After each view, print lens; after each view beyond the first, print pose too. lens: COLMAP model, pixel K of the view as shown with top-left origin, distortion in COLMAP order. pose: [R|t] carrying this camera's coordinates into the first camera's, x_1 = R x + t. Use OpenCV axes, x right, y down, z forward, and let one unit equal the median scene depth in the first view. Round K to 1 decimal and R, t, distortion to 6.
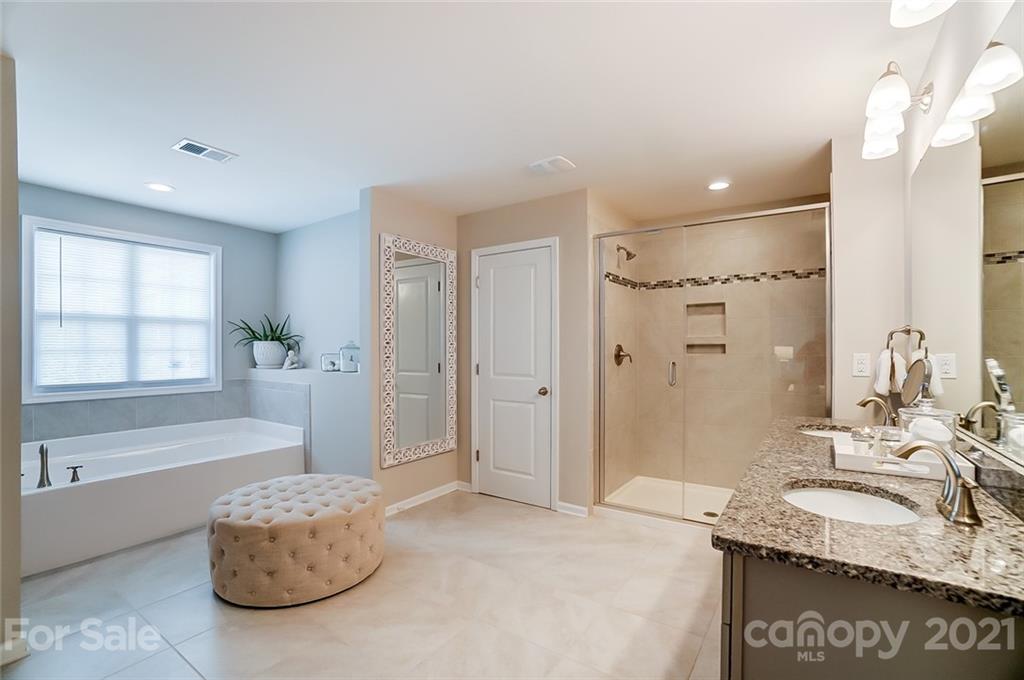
lens RADIAL K [[455.9, 0, 502.4], [0, 455.9, 338.8], [0, 0, 1]] dist [-0.065579, 0.023966]
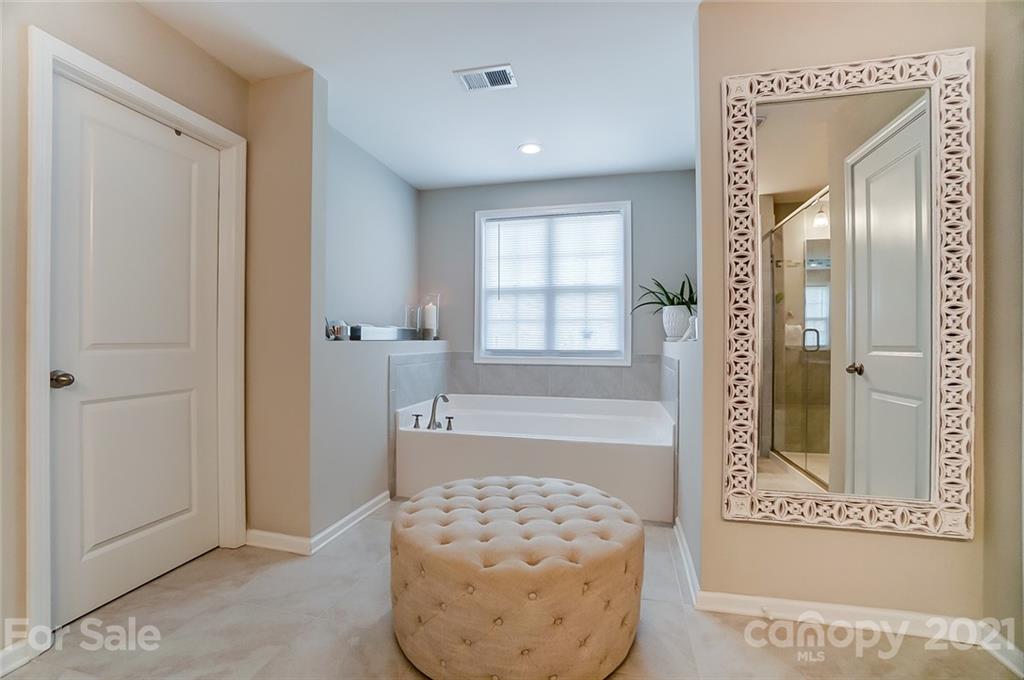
lens RADIAL K [[455.9, 0, 502.4], [0, 455.9, 338.8], [0, 0, 1]] dist [-0.065579, 0.023966]
pose [[0.353237, 0.000998, -0.935533, 0.131313], [0.013528, 0.999889, 0.006175, 0.067814], [0.935436, -0.014837, 0.353185, 0.567300]]
